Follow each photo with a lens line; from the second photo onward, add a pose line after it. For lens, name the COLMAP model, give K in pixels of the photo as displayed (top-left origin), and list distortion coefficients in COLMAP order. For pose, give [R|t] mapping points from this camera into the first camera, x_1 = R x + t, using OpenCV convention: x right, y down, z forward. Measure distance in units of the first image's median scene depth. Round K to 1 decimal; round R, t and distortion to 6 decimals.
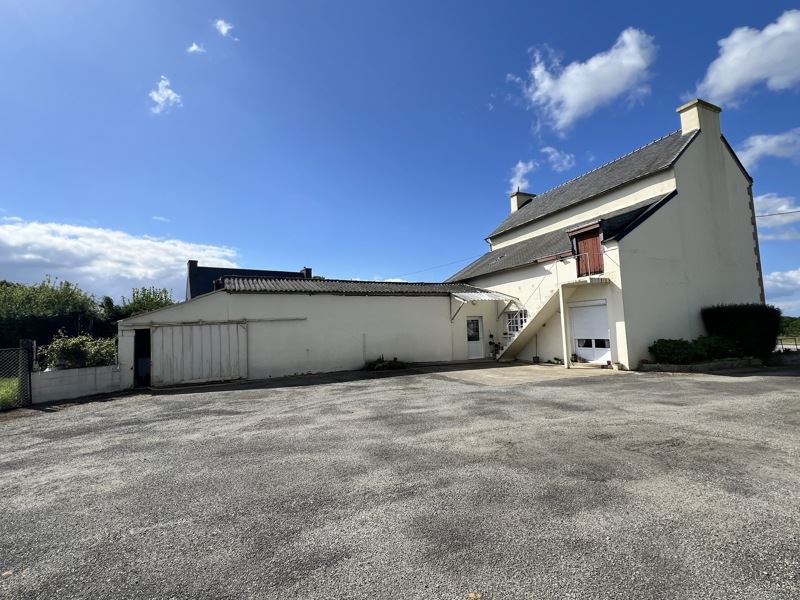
lens RADIAL K [[371.7, 0, 400.0], [0, 371.7, 300.0], [0, 0, 1]] dist [-0.000769, -0.000235]
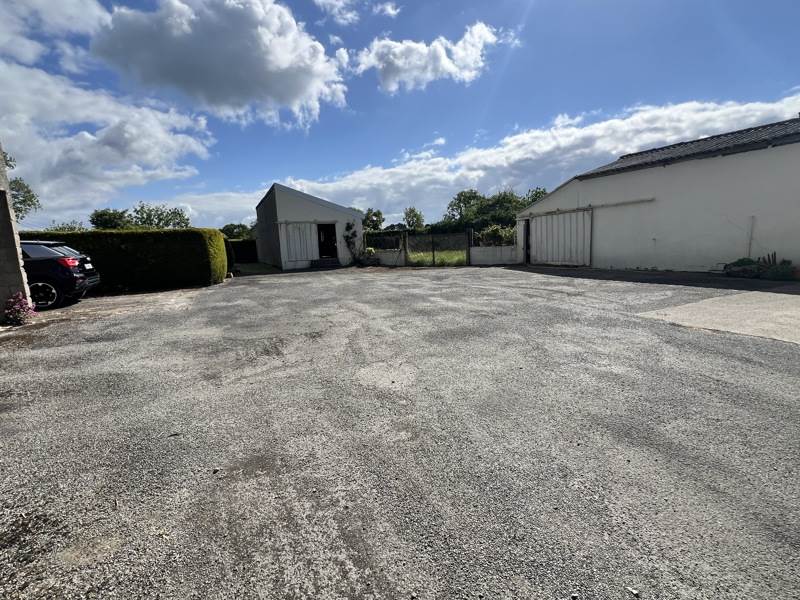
lens RADIAL K [[371.7, 0, 400.0], [0, 371.7, 300.0], [0, 0, 1]] dist [-0.000769, -0.000235]
pose [[0.050366, 0.192824, -0.979940, 0.585357], [0.125482, 0.972188, 0.197748, 0.038296], [0.990817, -0.132925, 0.024769, 0.467479]]
